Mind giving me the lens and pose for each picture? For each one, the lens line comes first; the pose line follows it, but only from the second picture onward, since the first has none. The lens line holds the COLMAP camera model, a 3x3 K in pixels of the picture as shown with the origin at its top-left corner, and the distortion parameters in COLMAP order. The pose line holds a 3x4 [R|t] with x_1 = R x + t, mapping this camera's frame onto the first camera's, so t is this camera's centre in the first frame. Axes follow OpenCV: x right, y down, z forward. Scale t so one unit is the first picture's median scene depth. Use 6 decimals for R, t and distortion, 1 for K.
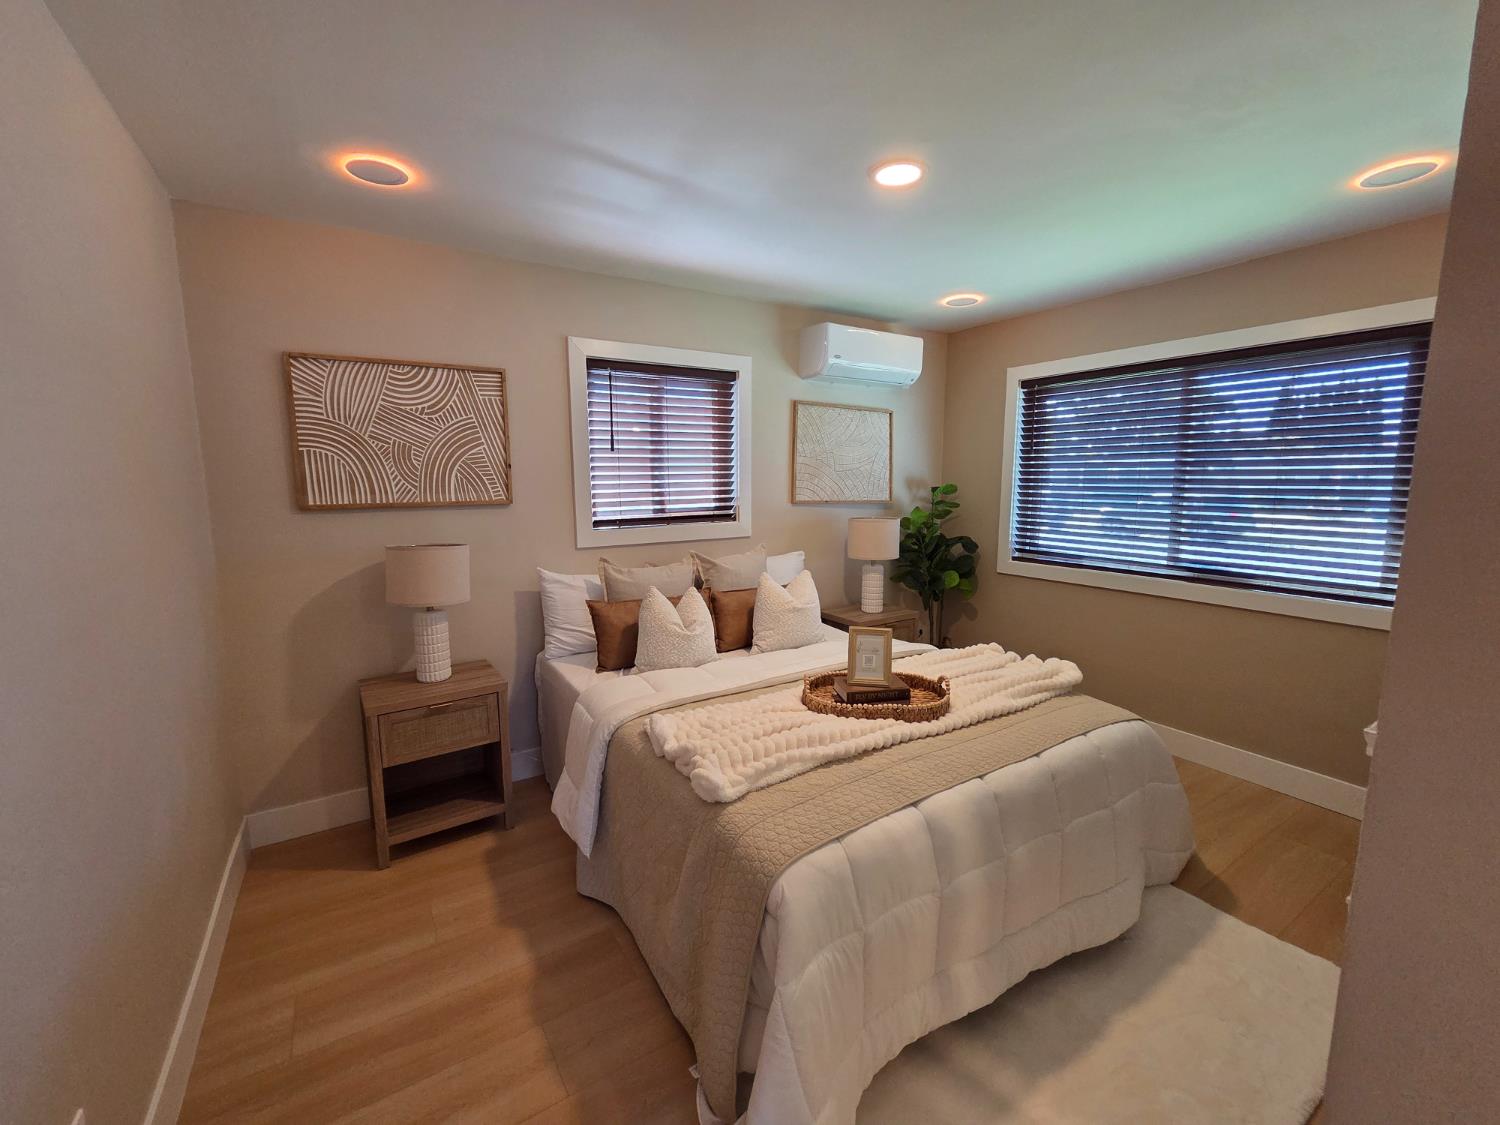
lens RADIAL K [[617.7, 0, 742.9], [0, 617.7, 559.5], [0, 0, 1]] dist [-0.001153, -0.000382]
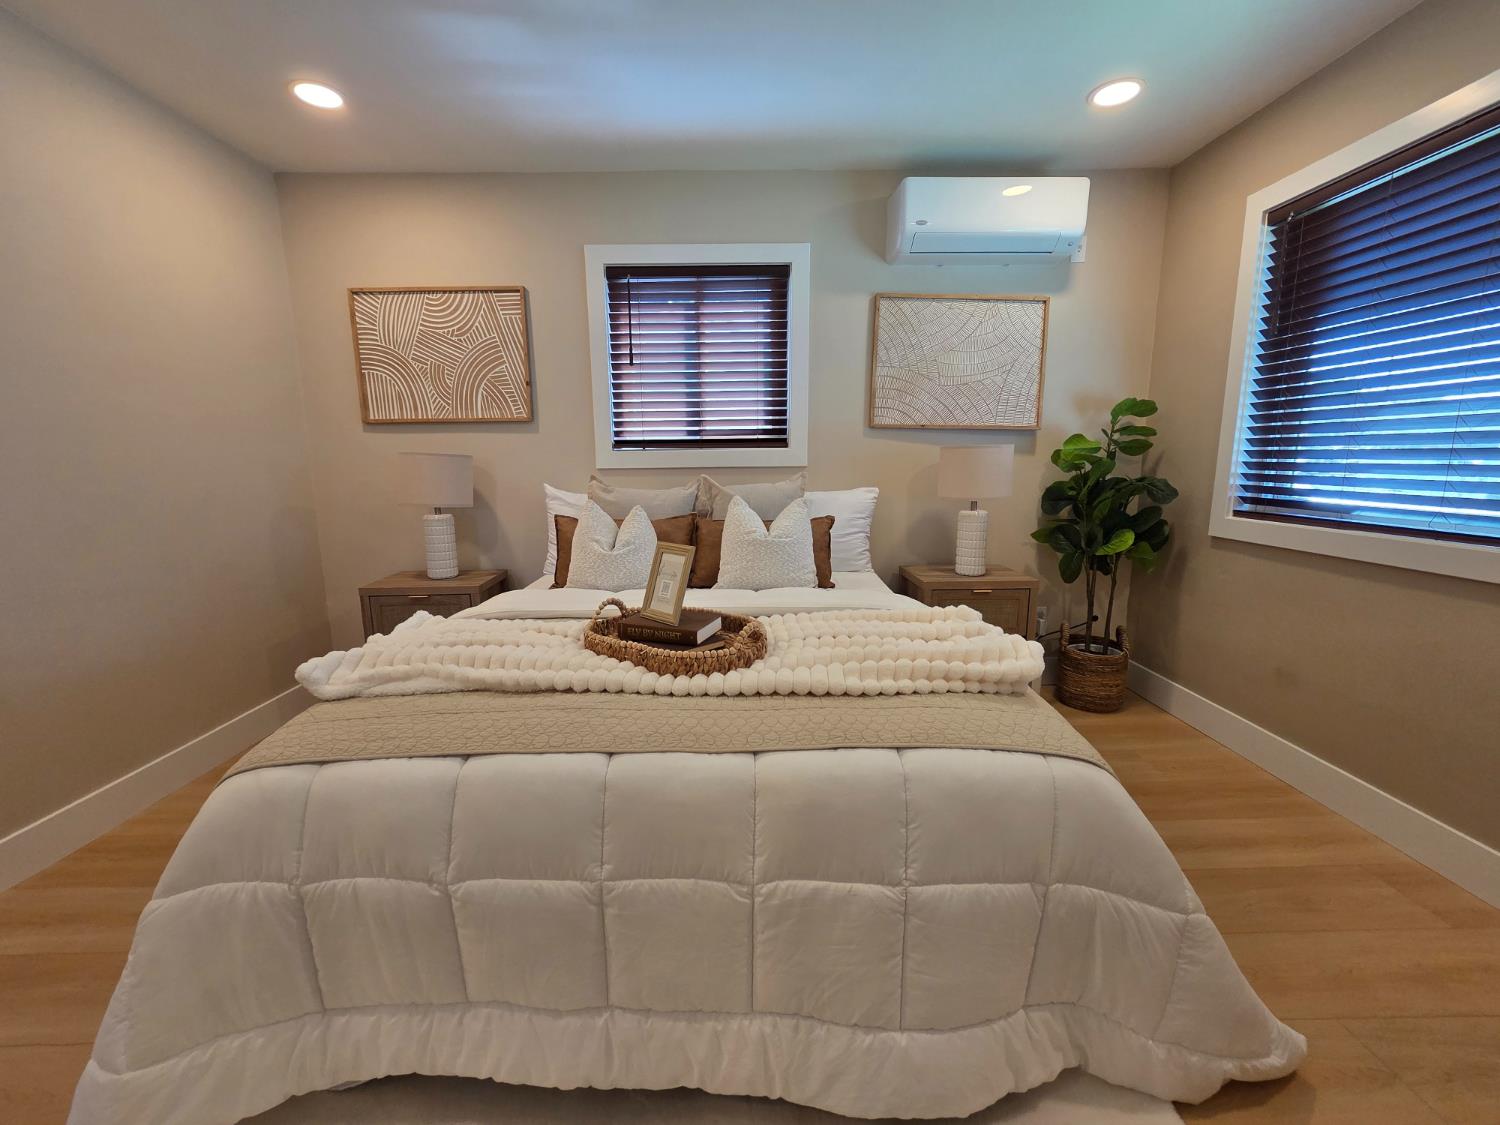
lens RADIAL K [[617.7, 0, 742.9], [0, 617.7, 559.5], [0, 0, 1]] dist [-0.001153, -0.000382]
pose [[0.851489, 0.083693, -0.517650, 0.403832], [-0.065800, 0.996431, 0.052866, 0.052077], [0.520227, -0.010953, 0.853958, 0.257134]]
